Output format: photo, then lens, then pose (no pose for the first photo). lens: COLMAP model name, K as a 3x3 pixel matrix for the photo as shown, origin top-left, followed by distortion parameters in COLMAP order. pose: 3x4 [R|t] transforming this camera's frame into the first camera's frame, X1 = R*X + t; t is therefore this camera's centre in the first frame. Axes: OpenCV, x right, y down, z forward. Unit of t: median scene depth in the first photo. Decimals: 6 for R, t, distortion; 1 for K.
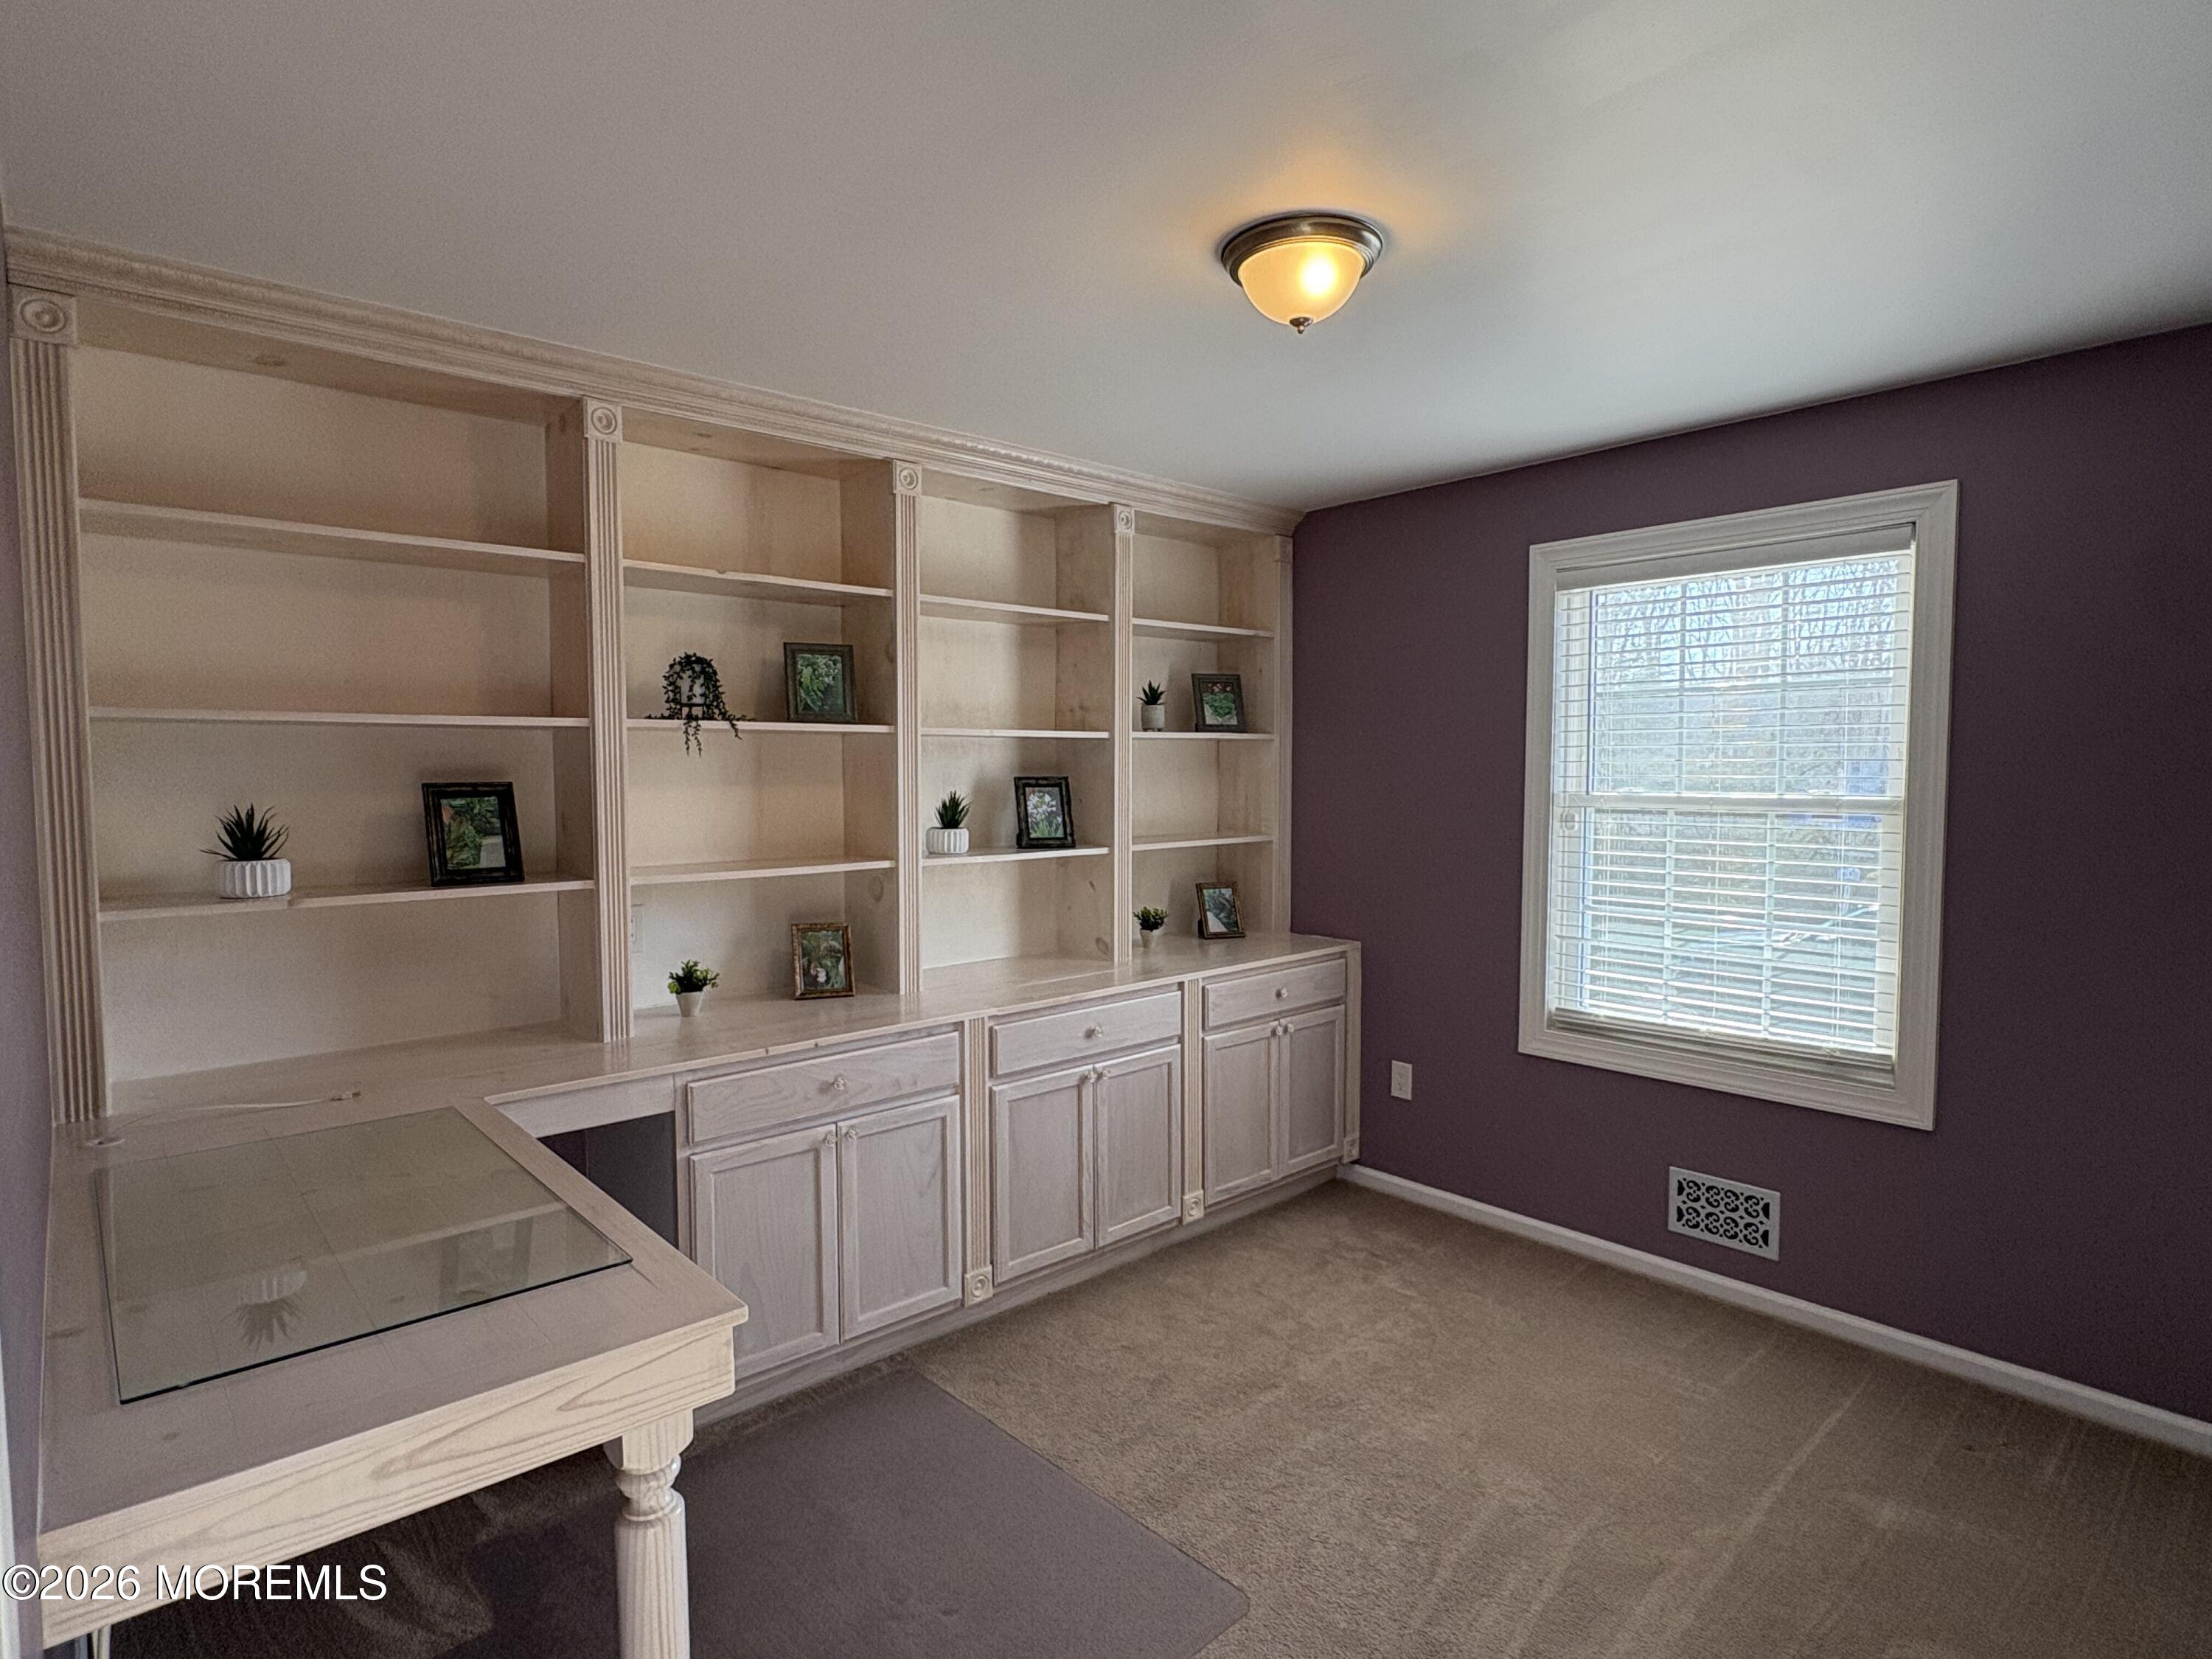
lens RADIAL K [[1177.1, 0, 1104.0], [0, 1177.1, 832.4], [0, 0, 1]] dist [-0.006620, 0.010592]
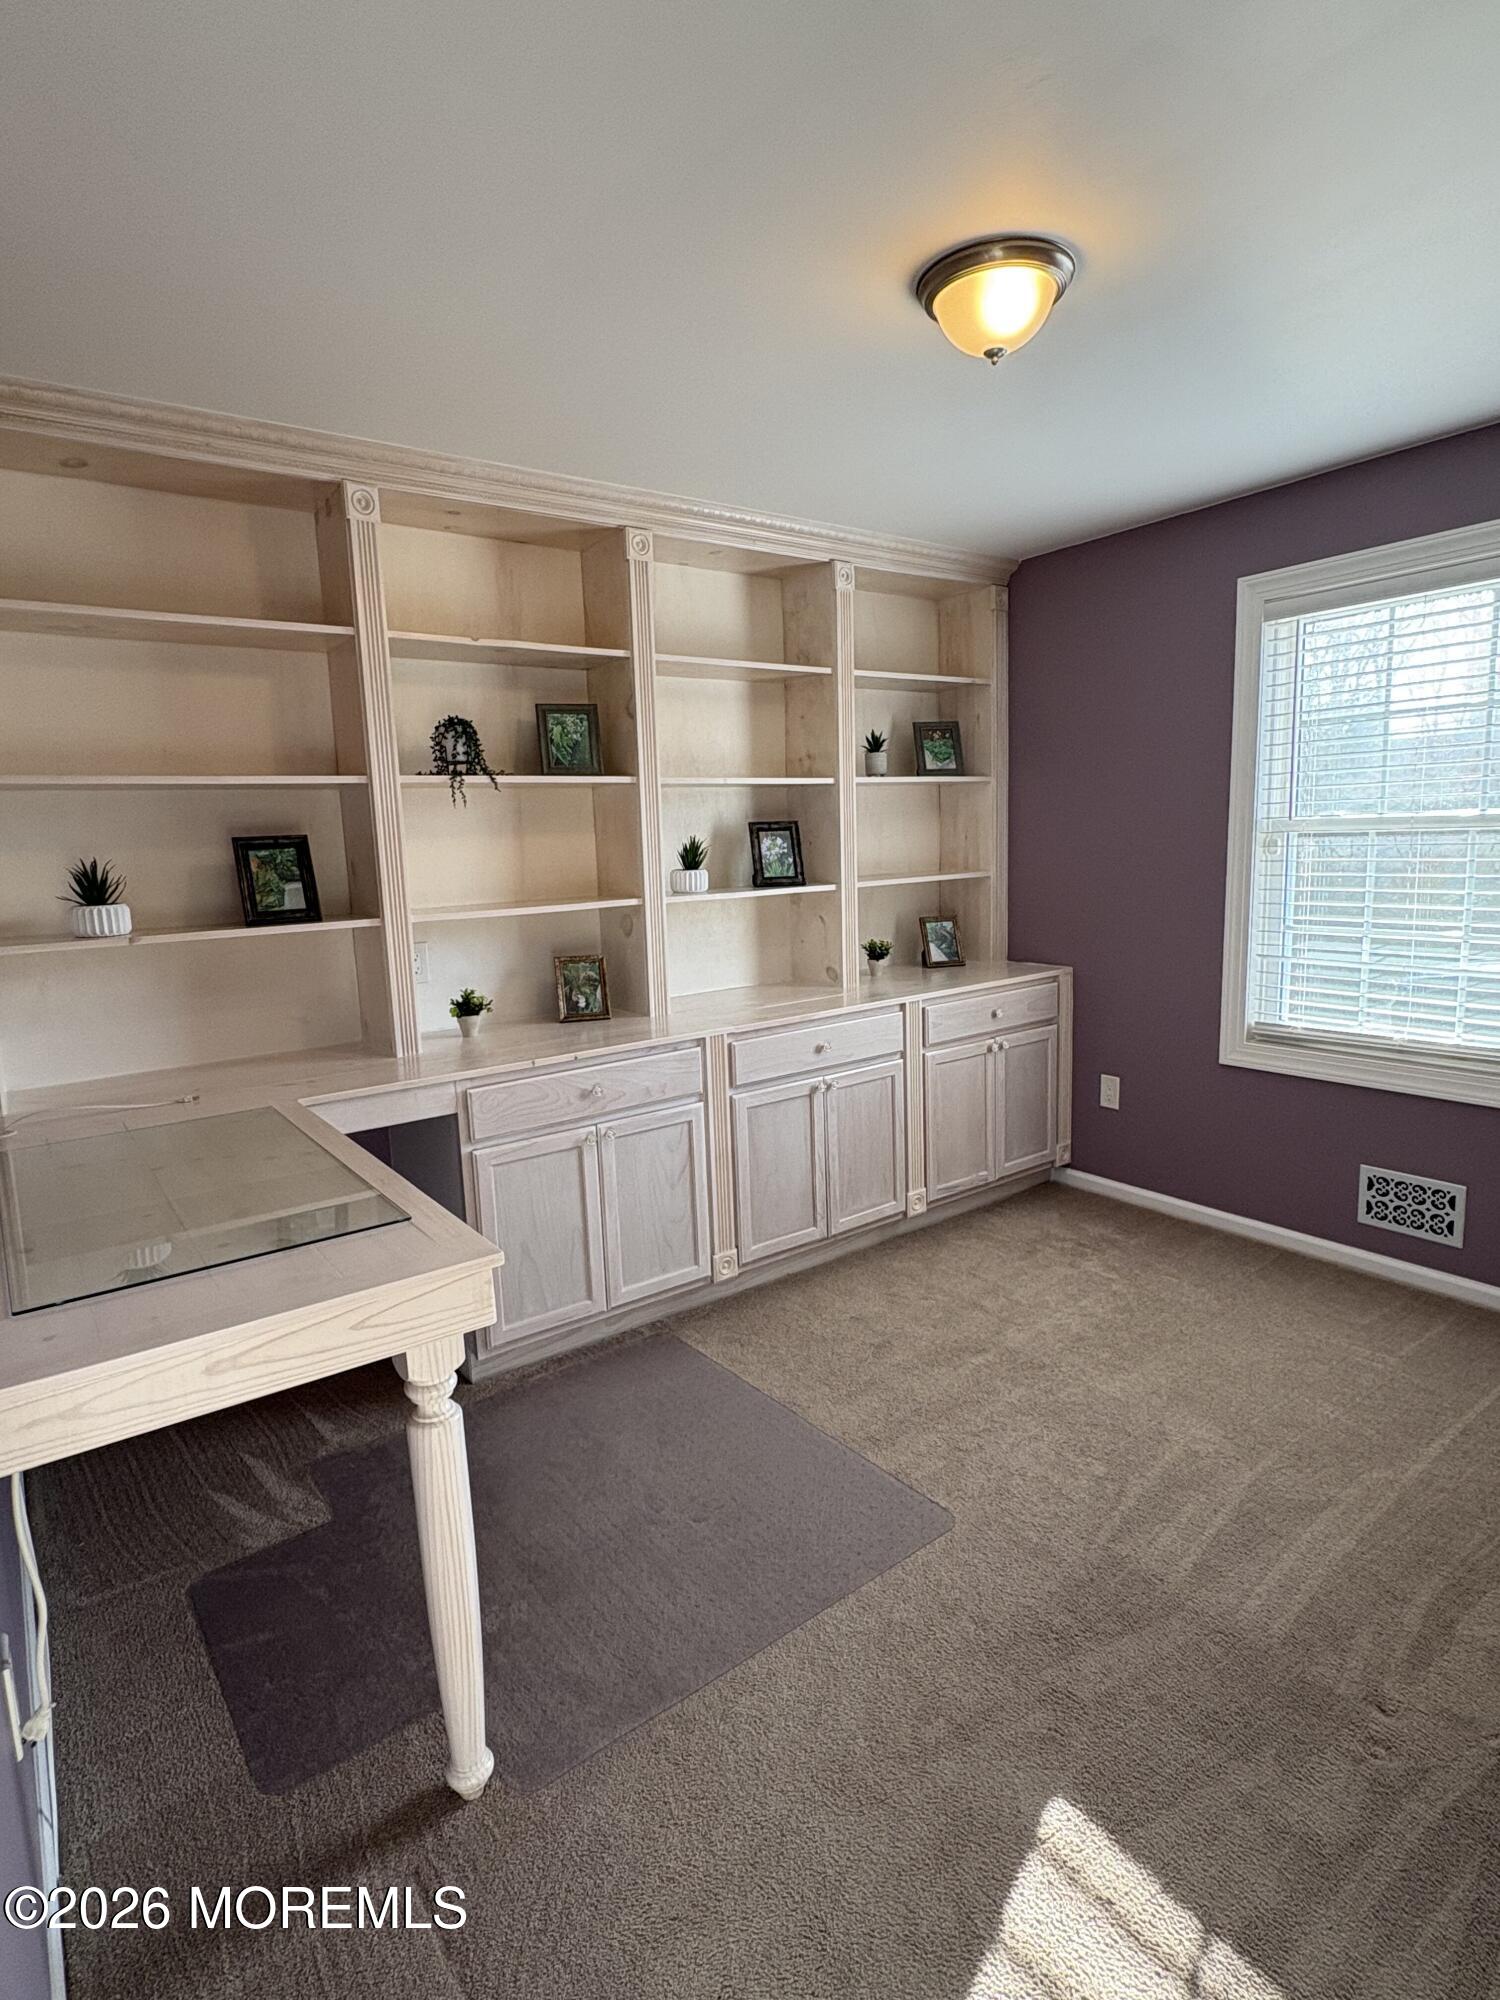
lens RADIAL K [[1064.3, 0, 750.0], [0, 1064.3, 1000.0], [0, 0, 1]] dist [-0.006620, 0.010592]
pose [[0.995008, -0.017941, -0.098173, 0.023405], [0.027711, 0.994693, 0.099082, 0.022984], [0.095874, -0.101308, 0.990225, -0.004066]]
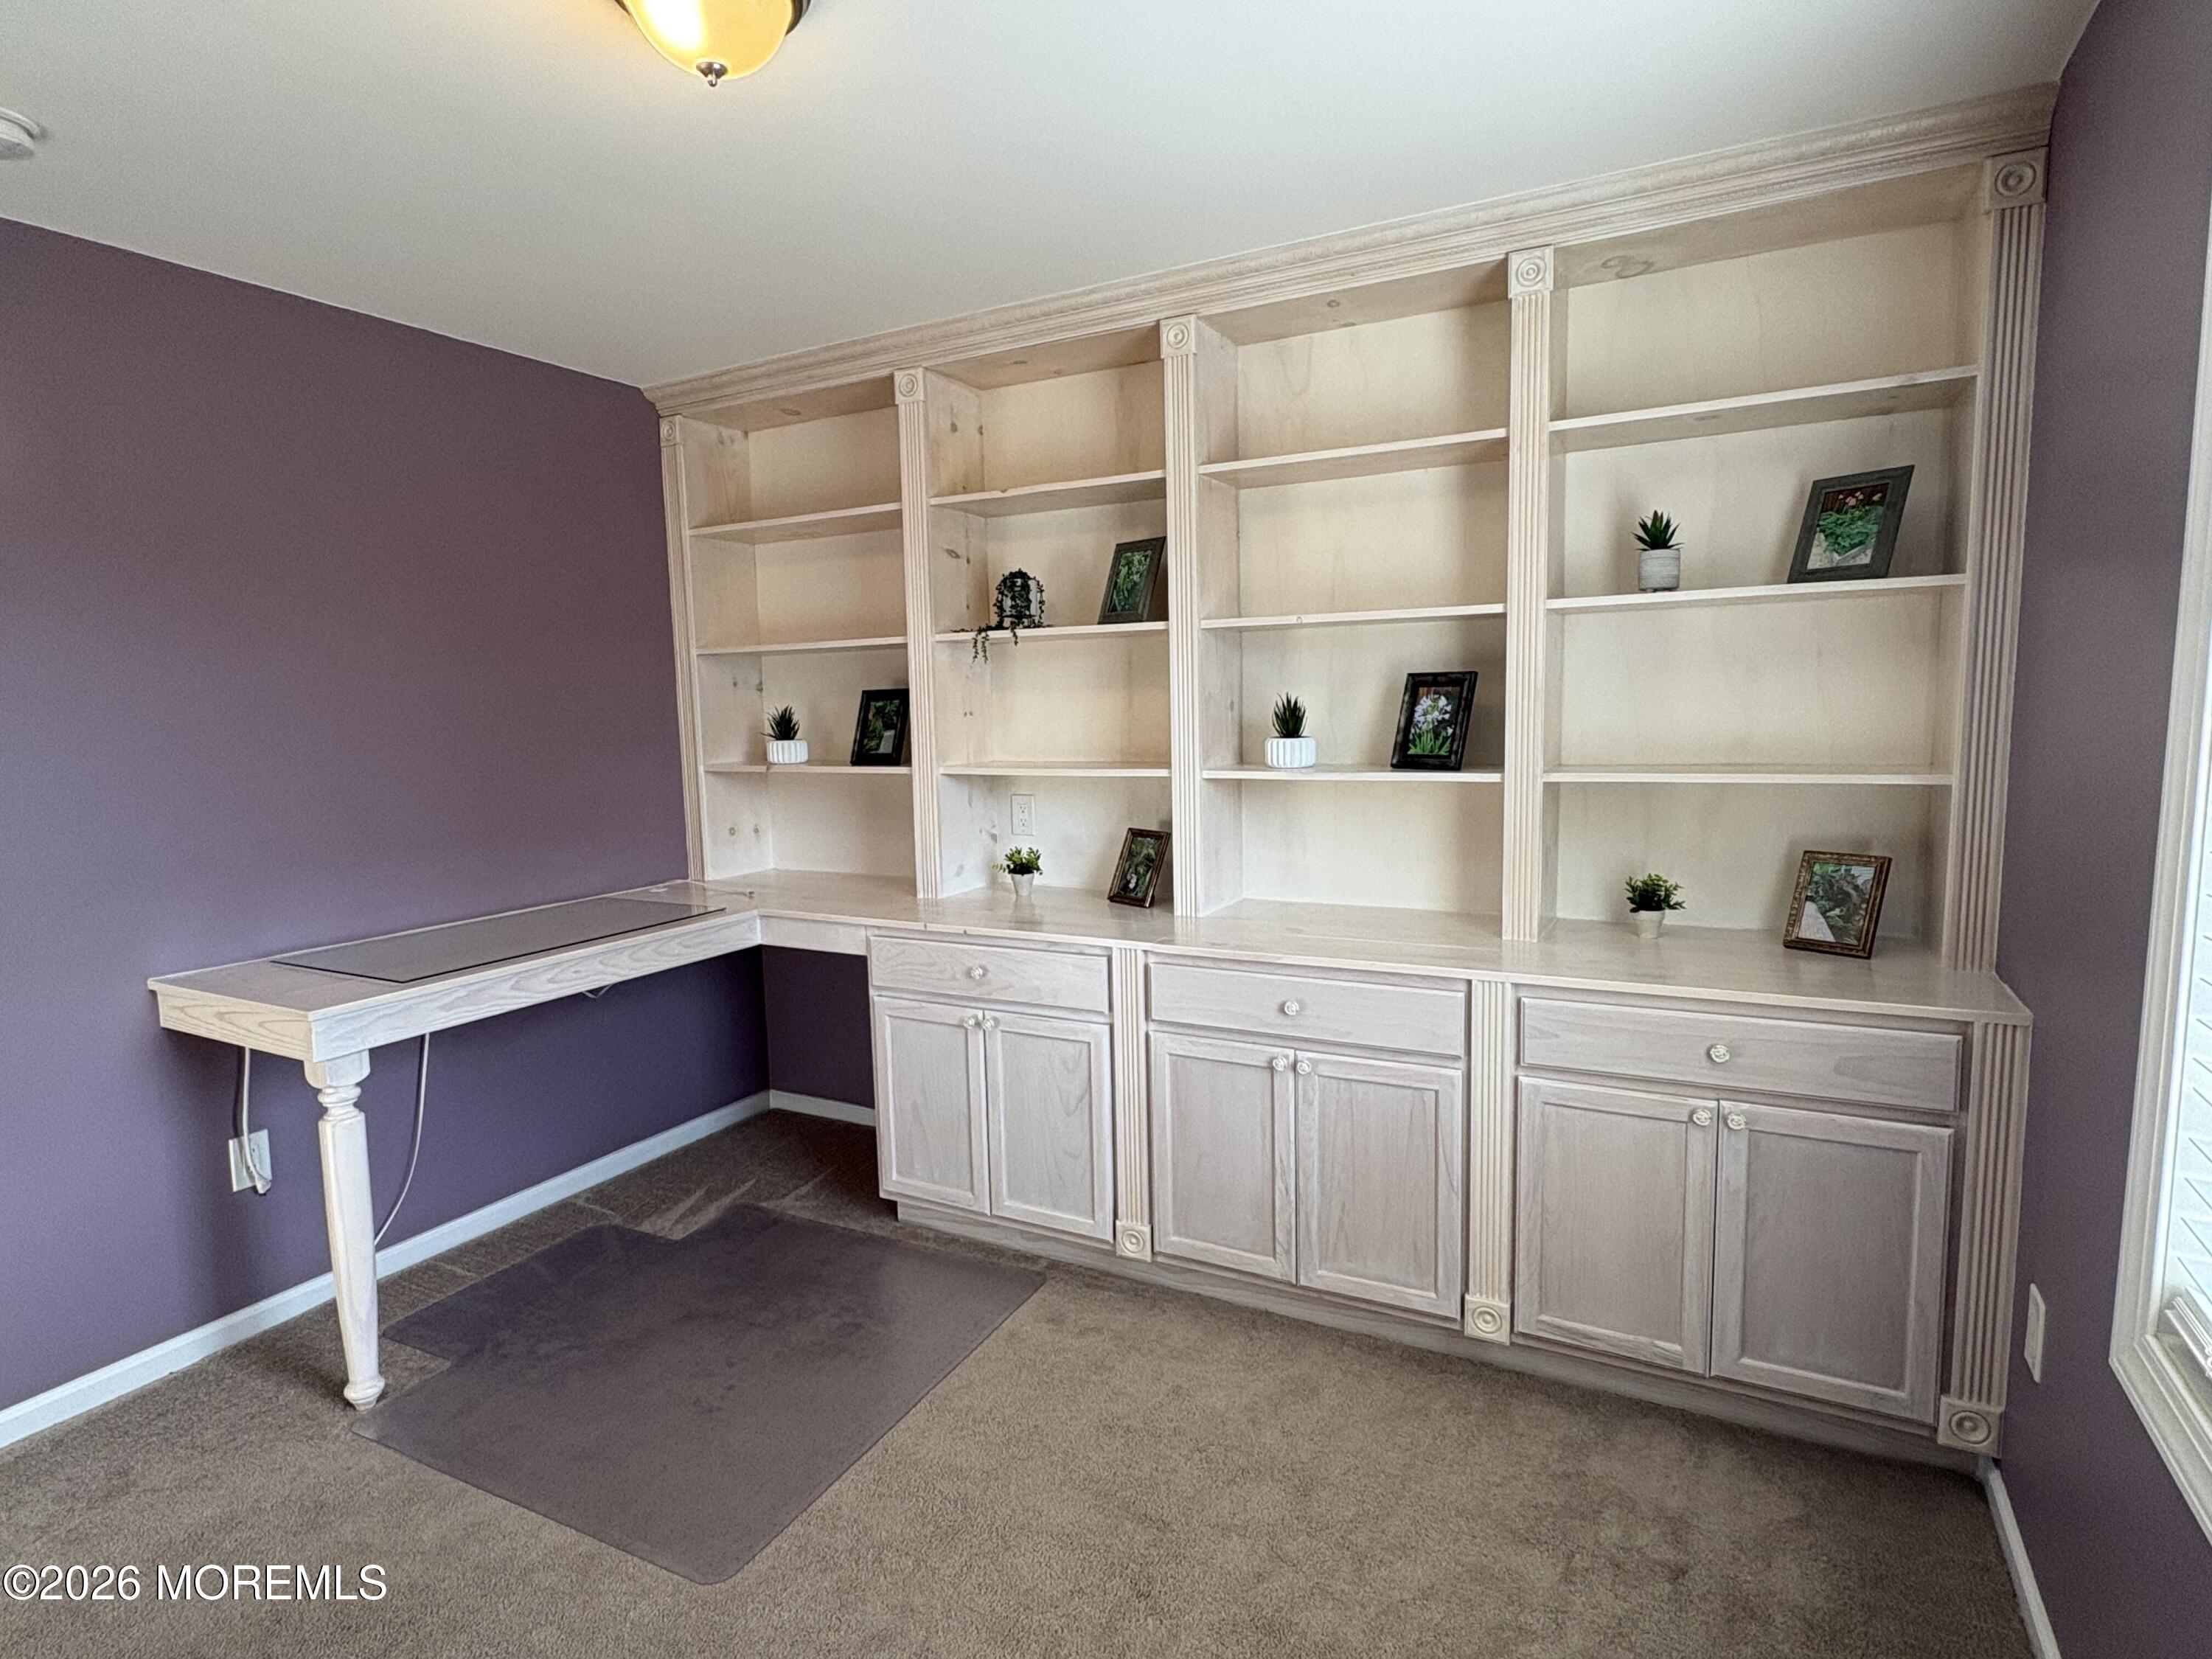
lens RADIAL K [[1161.4, 0, 1102.4], [0, 1161.4, 834.0], [0, 0, 1]] dist [-0.007849, 0.000523]
pose [[0.336026, 0.104009, -0.936092, 0.667687], [-0.030789, 0.994566, 0.099454, -0.014566], [0.941349, -0.004598, 0.337402, 0.653960]]
